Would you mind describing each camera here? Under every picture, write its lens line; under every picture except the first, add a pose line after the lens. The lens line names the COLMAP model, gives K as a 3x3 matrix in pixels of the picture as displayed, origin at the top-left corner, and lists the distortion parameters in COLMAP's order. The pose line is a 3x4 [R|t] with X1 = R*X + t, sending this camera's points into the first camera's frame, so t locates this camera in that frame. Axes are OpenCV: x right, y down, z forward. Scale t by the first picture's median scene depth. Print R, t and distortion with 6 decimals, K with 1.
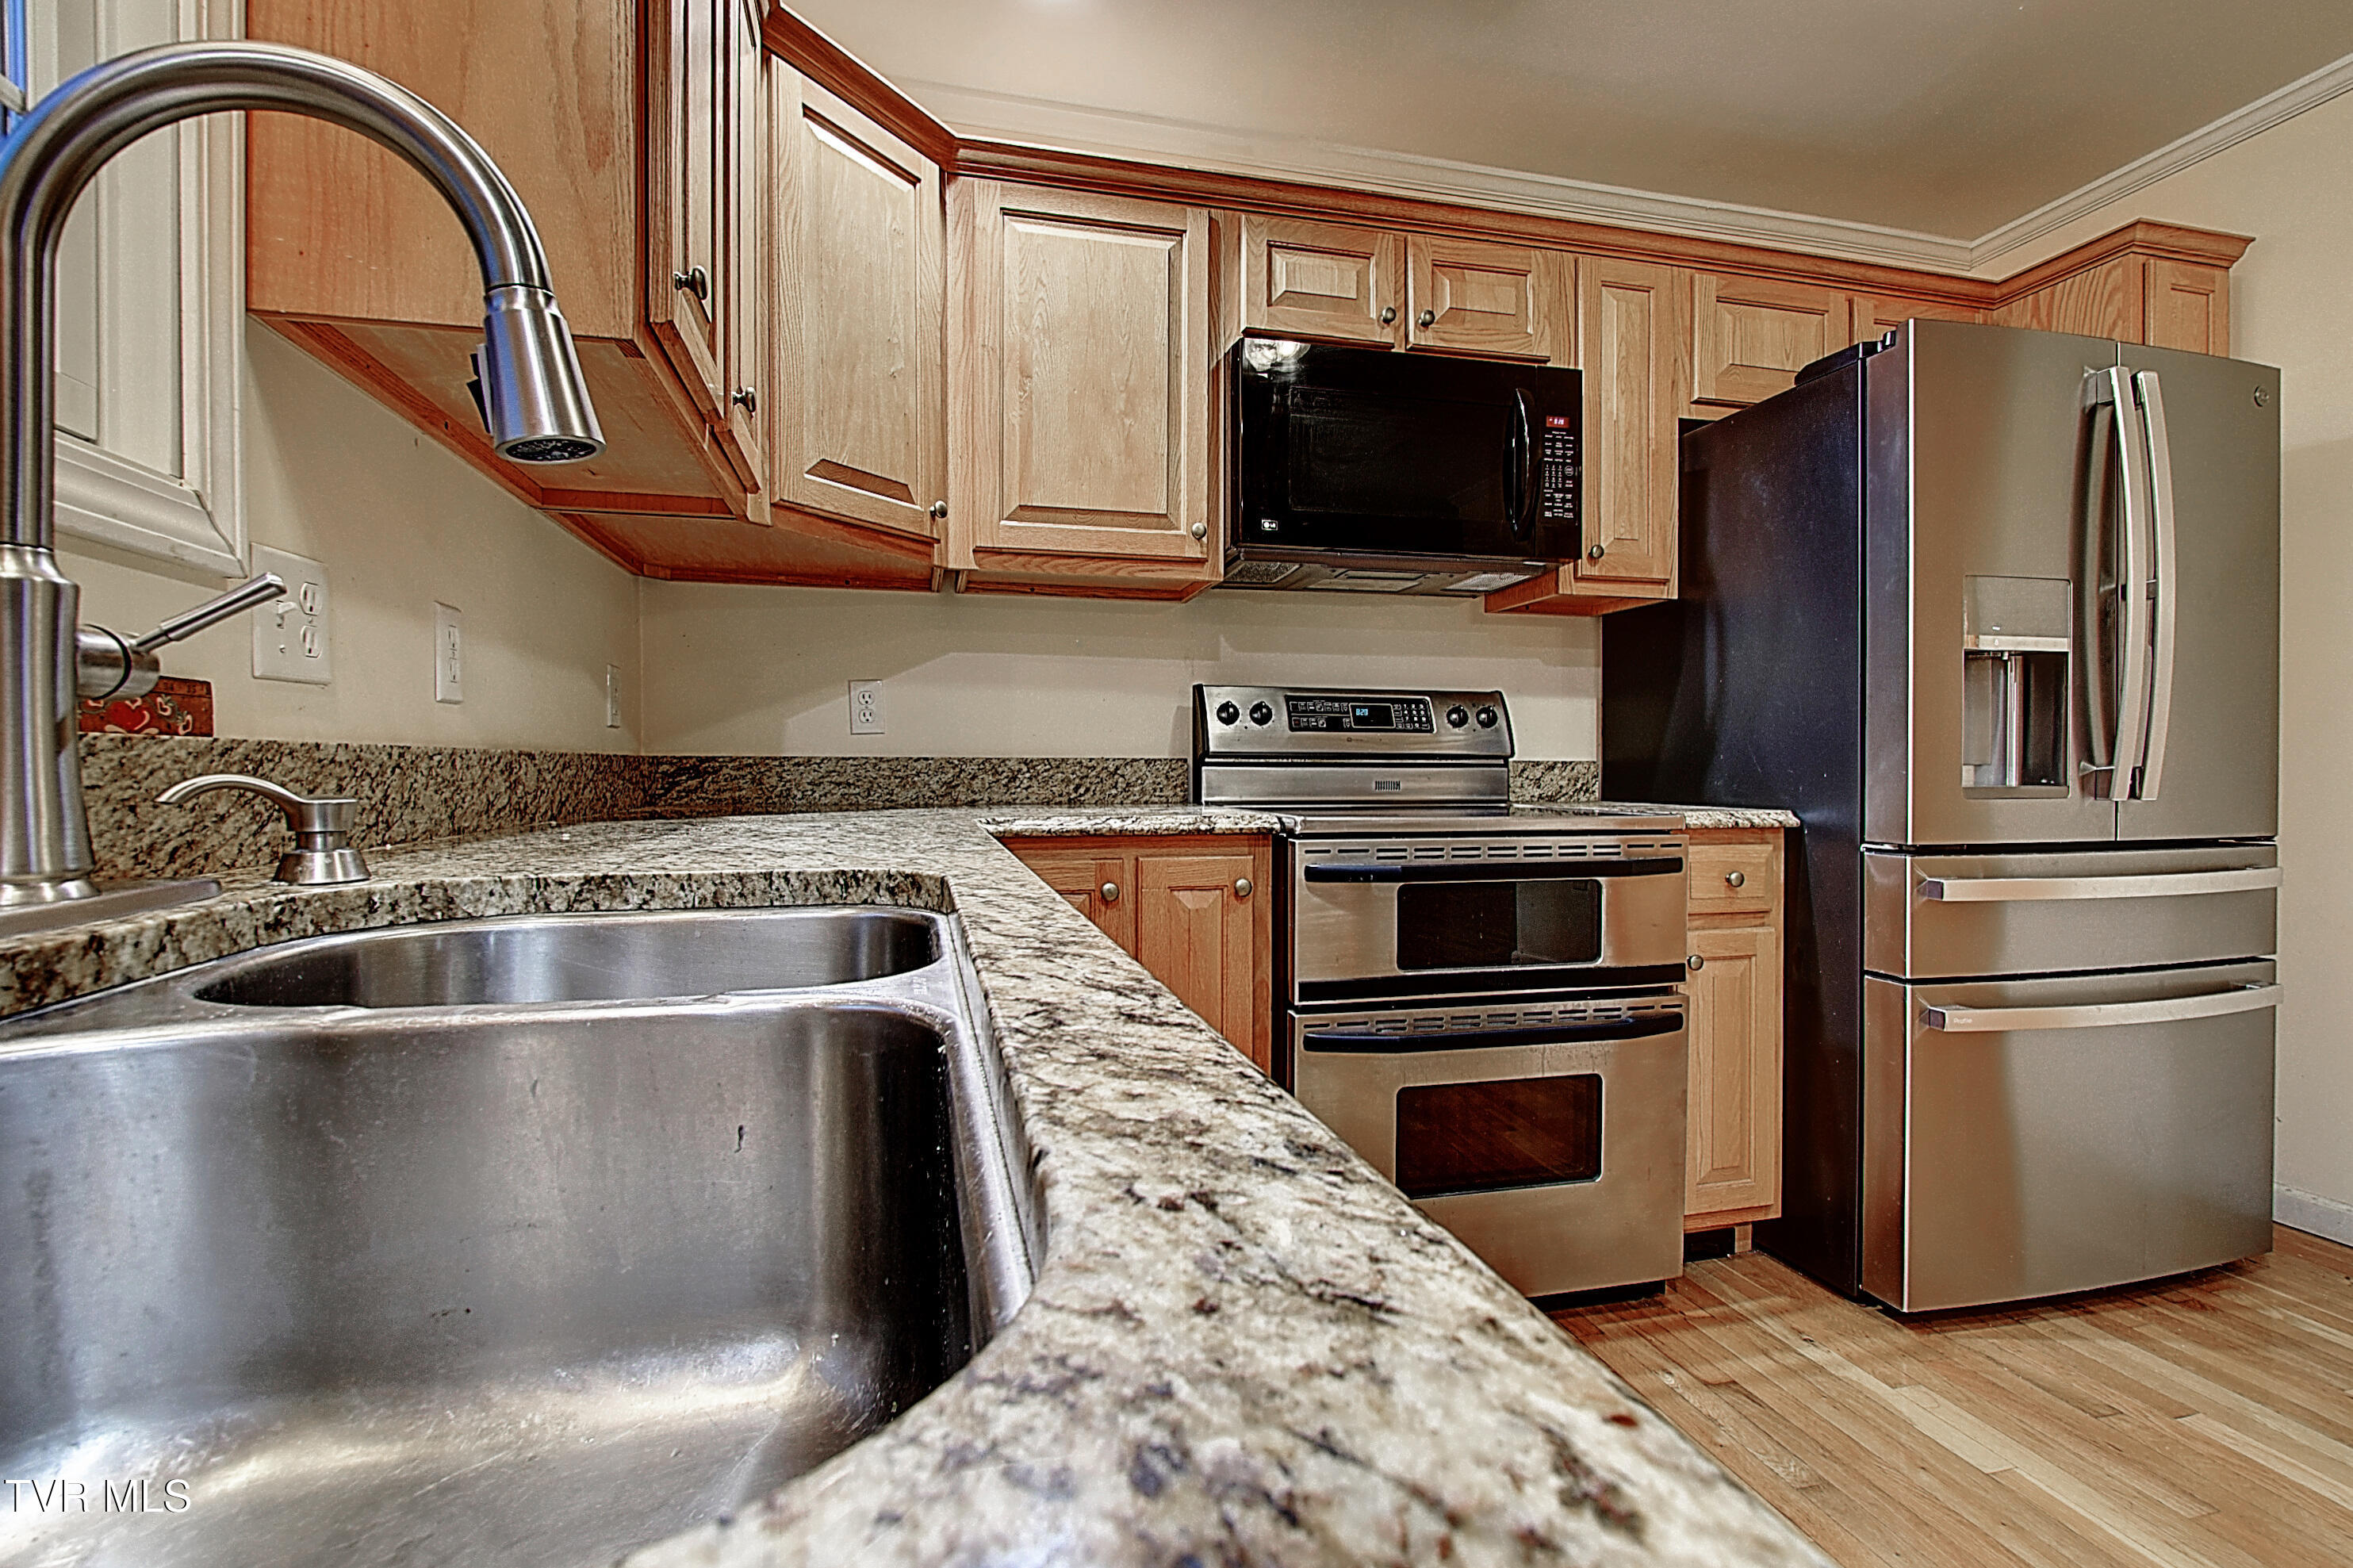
lens RADIAL K [[1055.6, 0, 1167.9], [0, 1055.6, 772.7], [0, 0, 1]] dist [0.000193, -0.000498]
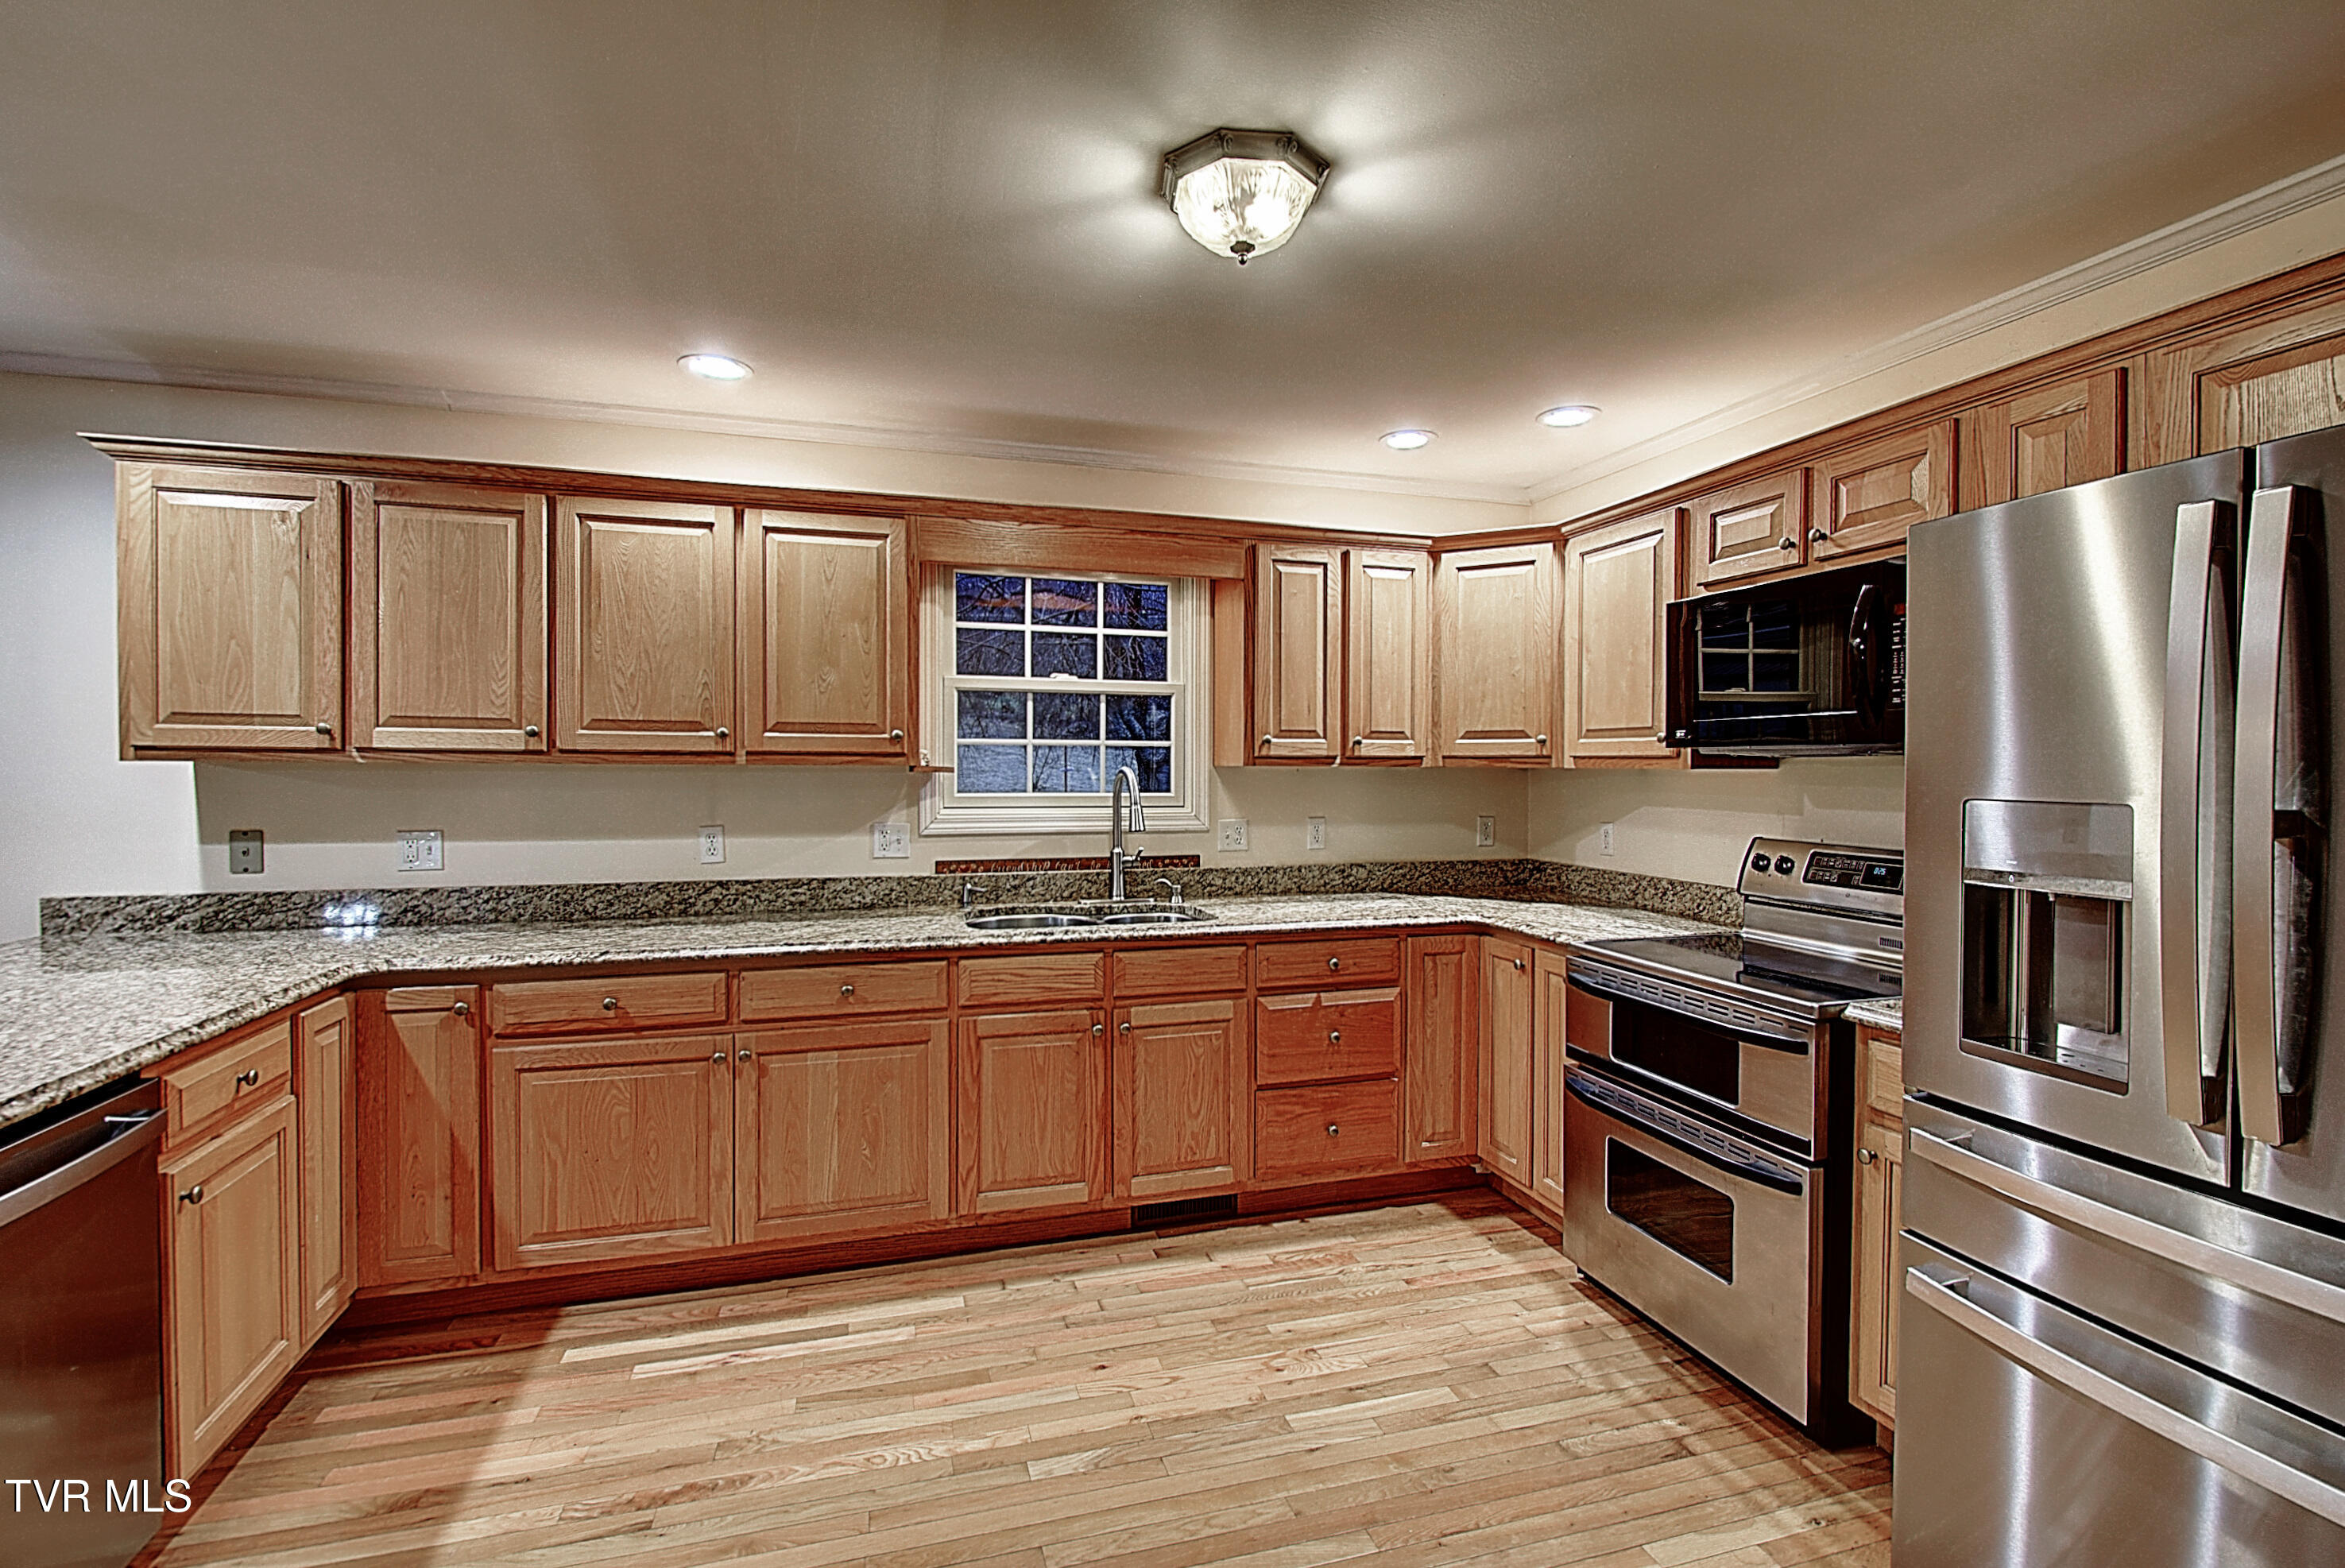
lens RADIAL K [[1031.0, 0, 1163.5], [0, 1031.0, 778.2], [0, 0, 1]] dist [0.003205, -0.008140]
pose [[0.045747, 0.010344, -0.998900, 1.439395], [-0.010207, 0.999899, 0.009887, -0.186489], [0.998901, 0.009743, 0.045848, 0.266979]]
